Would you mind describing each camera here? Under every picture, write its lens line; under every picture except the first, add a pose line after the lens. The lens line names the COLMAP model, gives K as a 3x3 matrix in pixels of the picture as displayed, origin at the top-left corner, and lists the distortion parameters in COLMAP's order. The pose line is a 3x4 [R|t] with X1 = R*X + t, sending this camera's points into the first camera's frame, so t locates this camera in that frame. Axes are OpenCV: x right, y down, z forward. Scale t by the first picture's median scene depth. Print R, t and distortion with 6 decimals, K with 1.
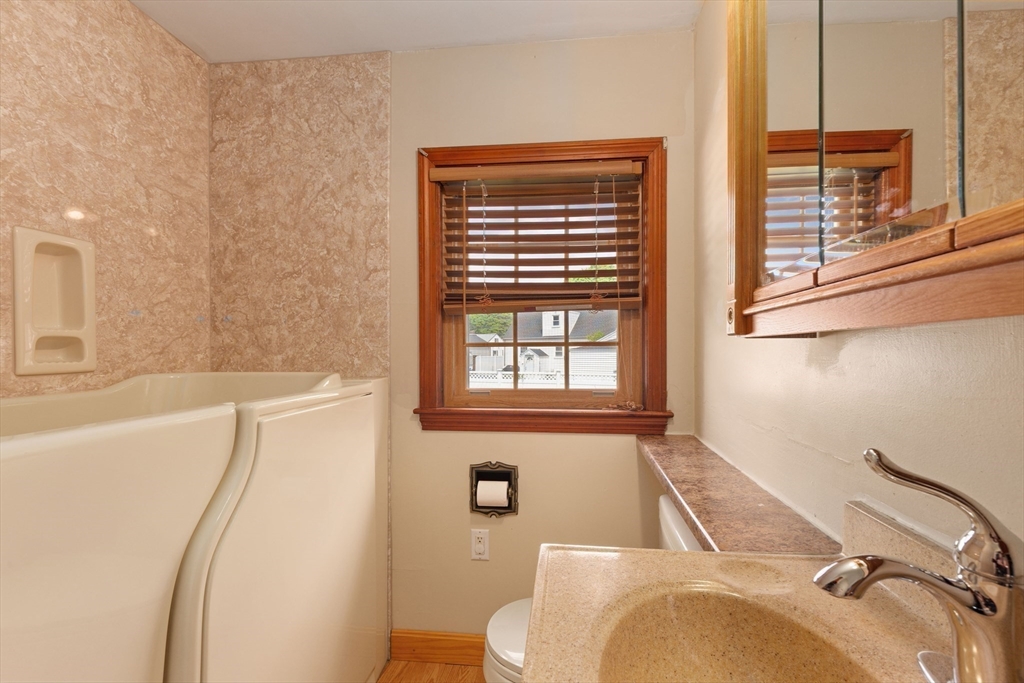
lens RADIAL K [[473.4, 0, 517.9], [0, 473.4, 354.4], [0, 0, 1]] dist [0.003191, 0.000143]
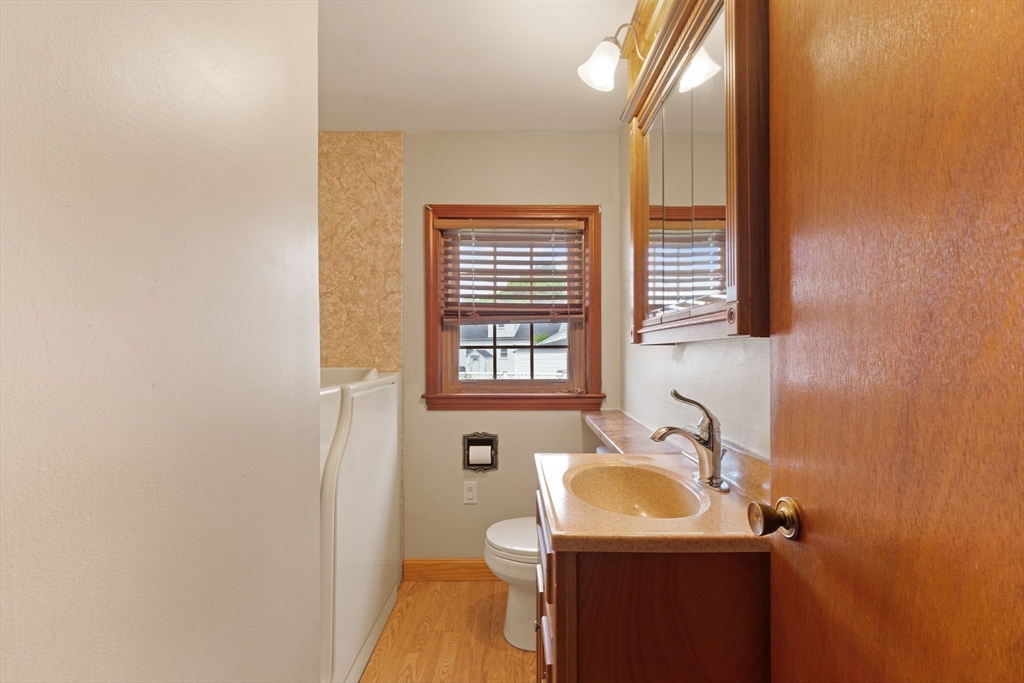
lens RADIAL K [[473.4, 0, 517.9], [0, 473.4, 354.4], [0, 0, 1]] dist [0.003191, 0.000143]
pose [[0.992684, -0.001459, 0.120730, -0.108400], [0.001693, 0.999997, -0.001834, 0.002090], [-0.120727, 0.002025, 0.992684, -0.386368]]
